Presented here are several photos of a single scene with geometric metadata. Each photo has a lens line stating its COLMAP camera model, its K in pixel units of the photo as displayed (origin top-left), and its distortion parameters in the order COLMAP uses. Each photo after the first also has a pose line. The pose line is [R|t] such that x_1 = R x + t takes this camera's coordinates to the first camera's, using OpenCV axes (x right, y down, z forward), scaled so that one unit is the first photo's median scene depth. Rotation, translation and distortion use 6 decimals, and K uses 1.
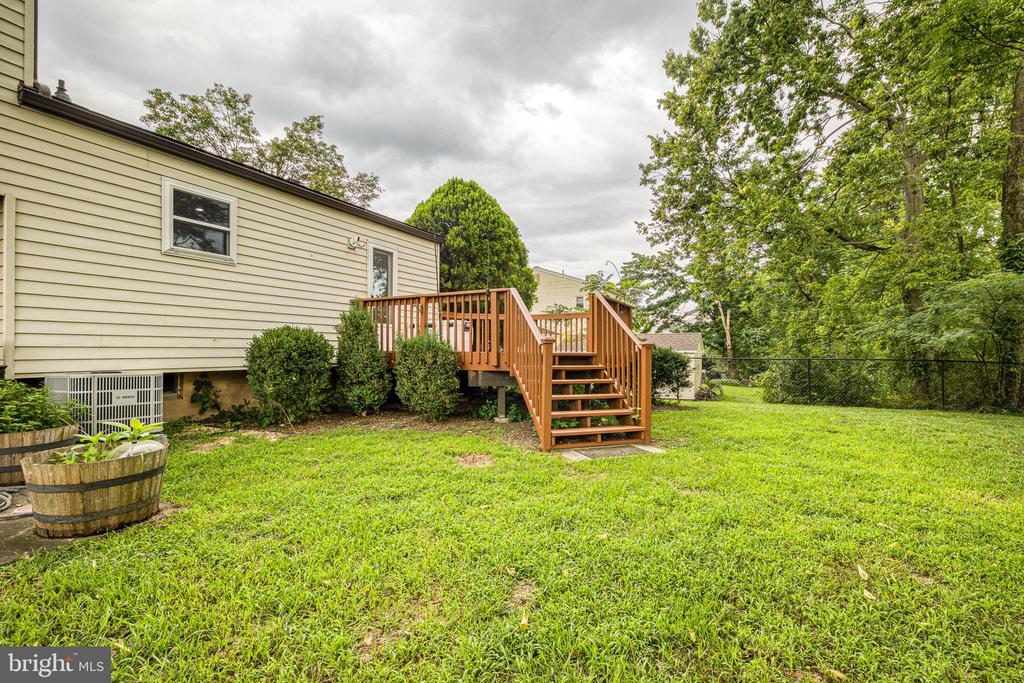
lens RADIAL K [[482.3, 0, 512.0], [0, 482.3, 350.6], [0, 0, 1]] dist [-0.025408, 0.000982]
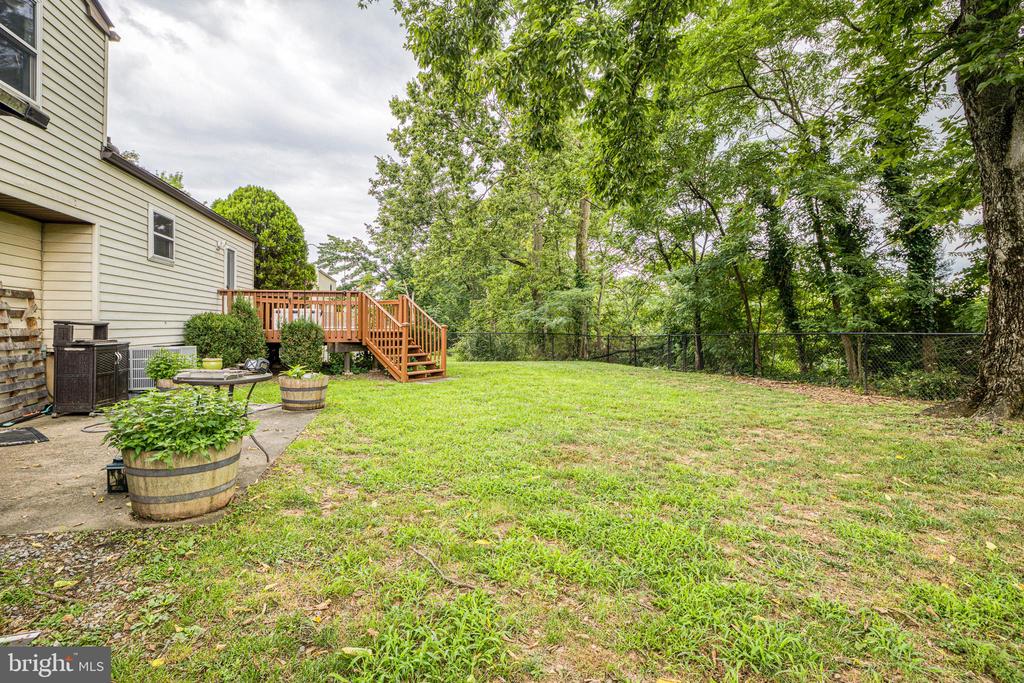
lens RADIAL K [[448.9, 0, 512.2], [0, 448.9, 332.9], [0, 0, 1]] dist [-0.001134, -0.000060]
pose [[0.784923, -0.006310, 0.619561, -0.247369], [-0.004203, 0.999871, 0.015507, -0.006354], [-0.619579, -0.014776, 0.784795, -0.230356]]
